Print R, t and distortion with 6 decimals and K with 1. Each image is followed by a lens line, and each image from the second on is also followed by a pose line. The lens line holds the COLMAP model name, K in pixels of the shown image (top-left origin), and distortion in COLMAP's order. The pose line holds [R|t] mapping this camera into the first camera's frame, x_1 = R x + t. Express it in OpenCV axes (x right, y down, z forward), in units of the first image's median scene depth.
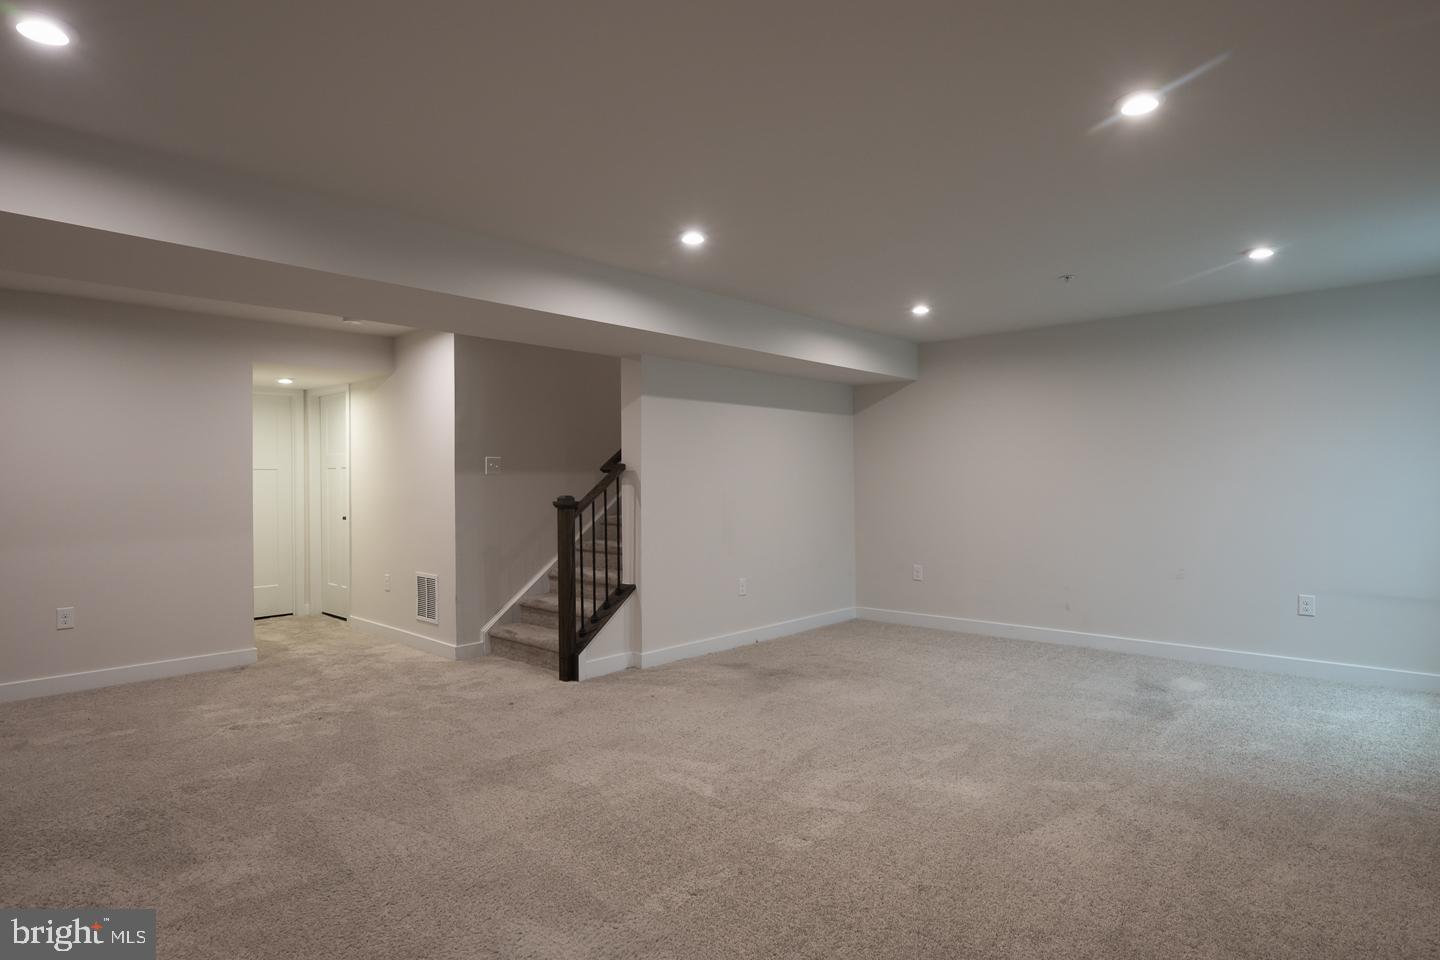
lens RADIAL K [[795.8, 0, 724.0], [0, 795.8, 472.1], [0, 0, 1]] dist [0.003905, -0.000936]
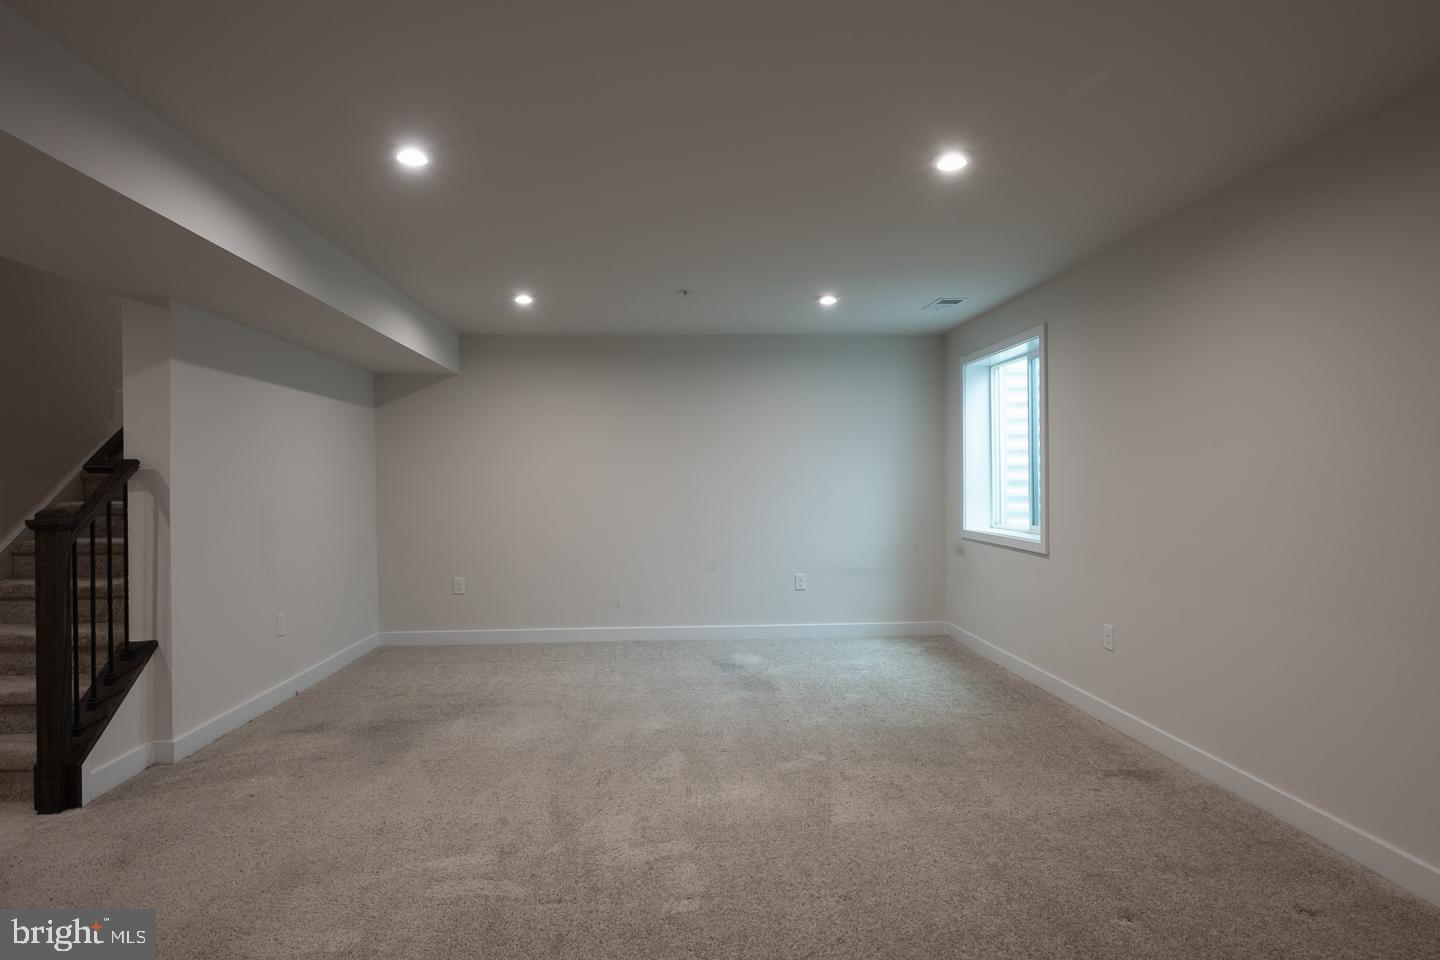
lens RADIAL K [[795.8, 0, 719.1], [0, 795.8, 485.6], [0, 0, 1]] dist [0.003905, -0.000936]
pose [[0.704692, -0.002672, 0.709508, -0.272523], [-0.005437, 0.999943, 0.009166, 0.002268], [-0.709493, -0.010316, 0.704637, 0.206632]]
